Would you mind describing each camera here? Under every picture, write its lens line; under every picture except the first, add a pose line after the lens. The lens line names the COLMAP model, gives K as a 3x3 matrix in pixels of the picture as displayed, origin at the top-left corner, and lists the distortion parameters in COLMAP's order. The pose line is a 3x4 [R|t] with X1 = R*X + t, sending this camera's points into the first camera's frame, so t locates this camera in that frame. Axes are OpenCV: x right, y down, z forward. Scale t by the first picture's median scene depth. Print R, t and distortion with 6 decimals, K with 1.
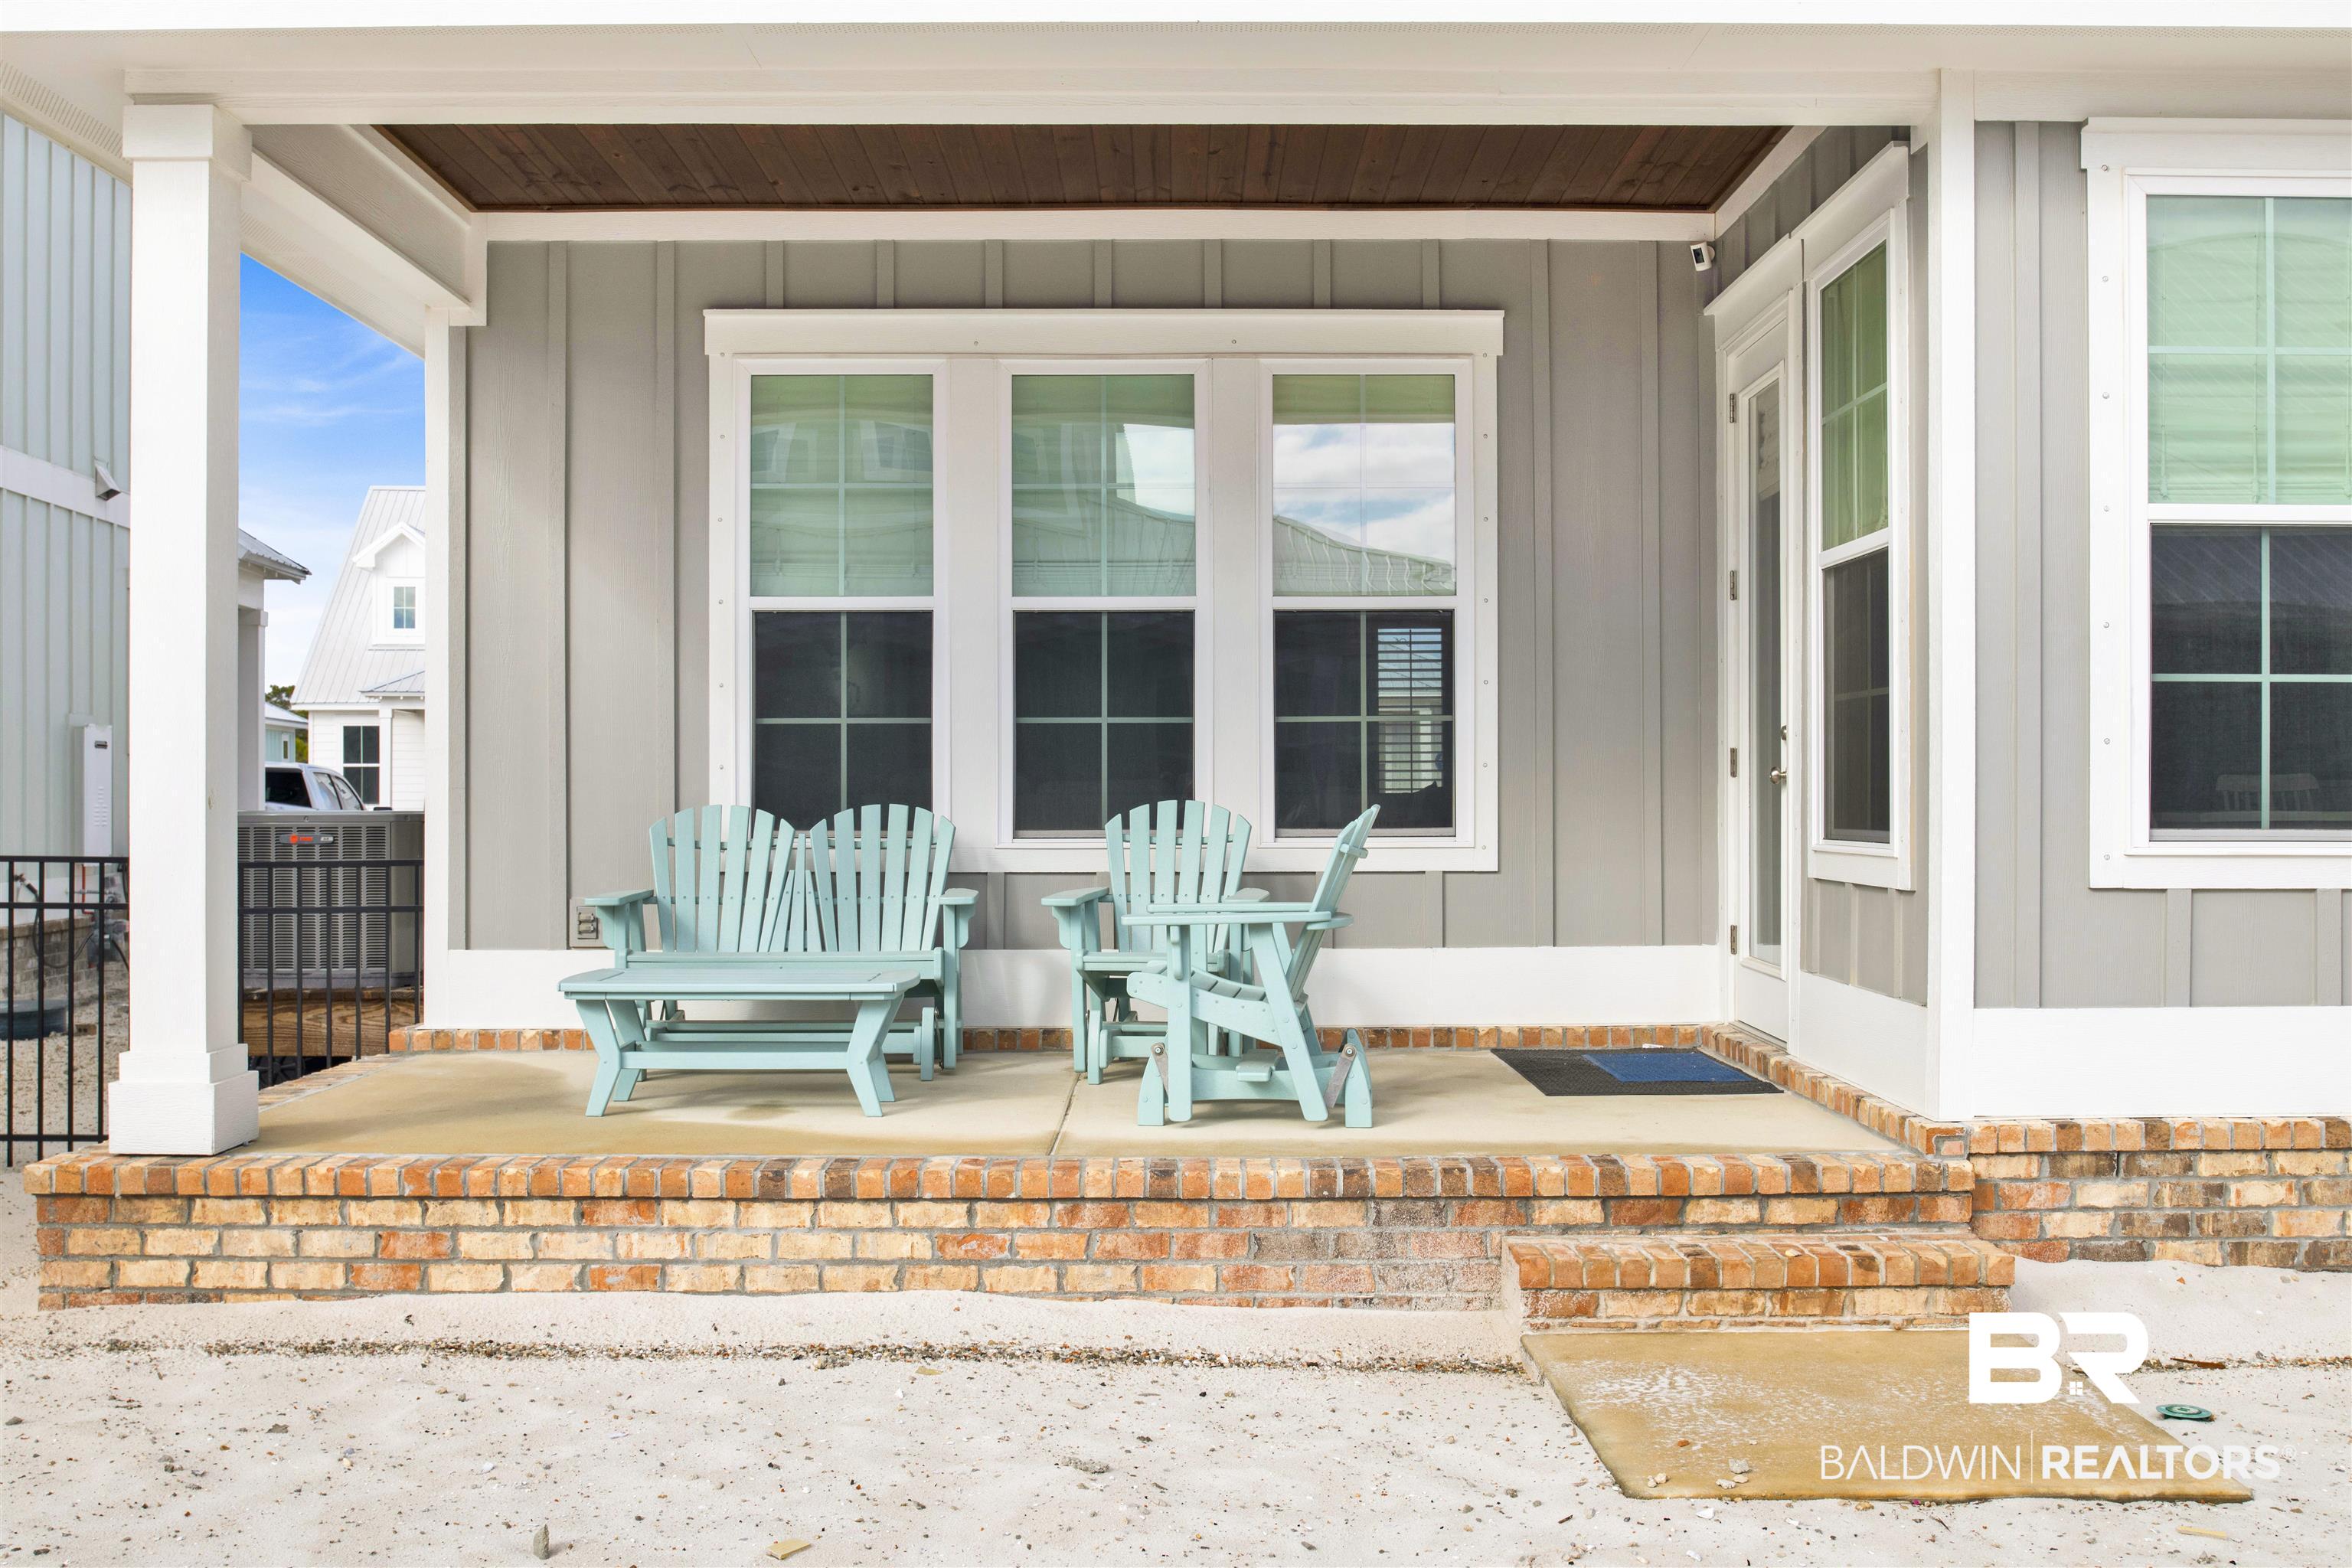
lens RADIAL K [[2327.4, 0, 1174.0], [0, 2327.4, 817.5], [0, 0, 1]] dist [-0.052678, 0.019940]
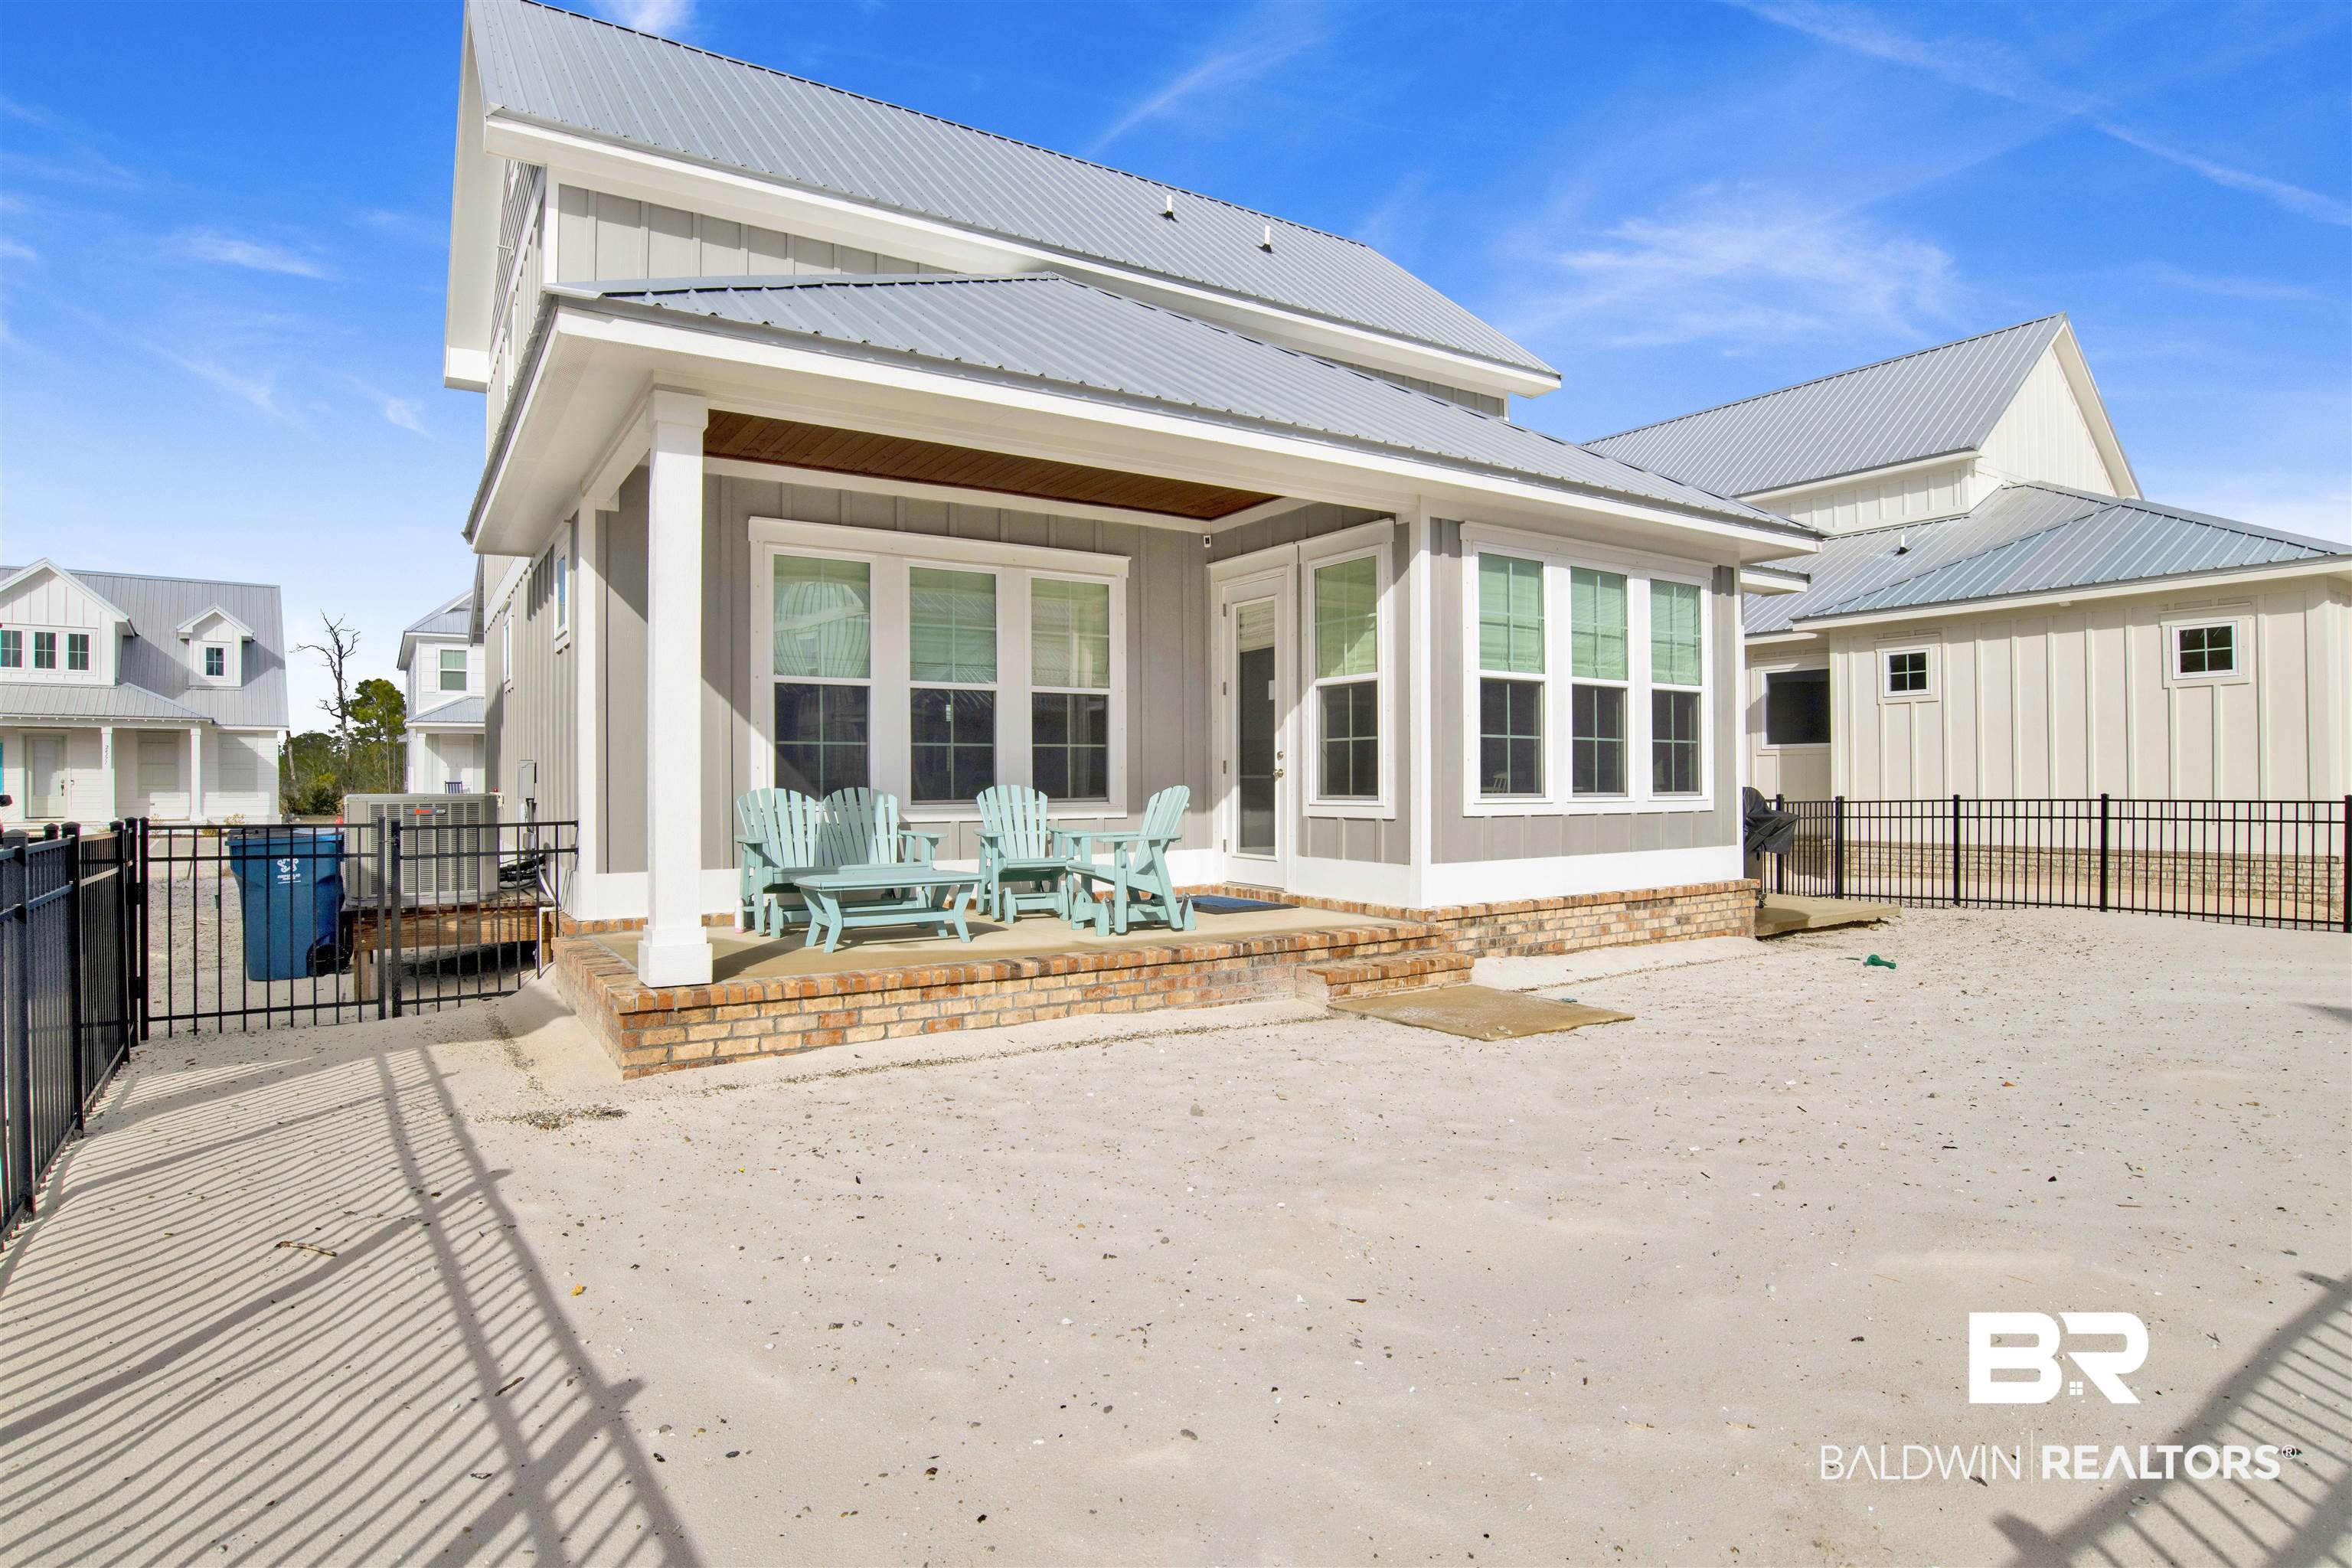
lens RADIAL K [[1283.8, 0, 1204.3], [0, 1283.8, 789.0], [0, 0, 1]] dist [-0.076203, 0.028465]
pose [[0.828698, -0.005440, 0.559670, -0.662903], [0.008621, 0.999958, -0.003045, 0.001681], [-0.559630, 0.007348, 0.828710, -0.033900]]
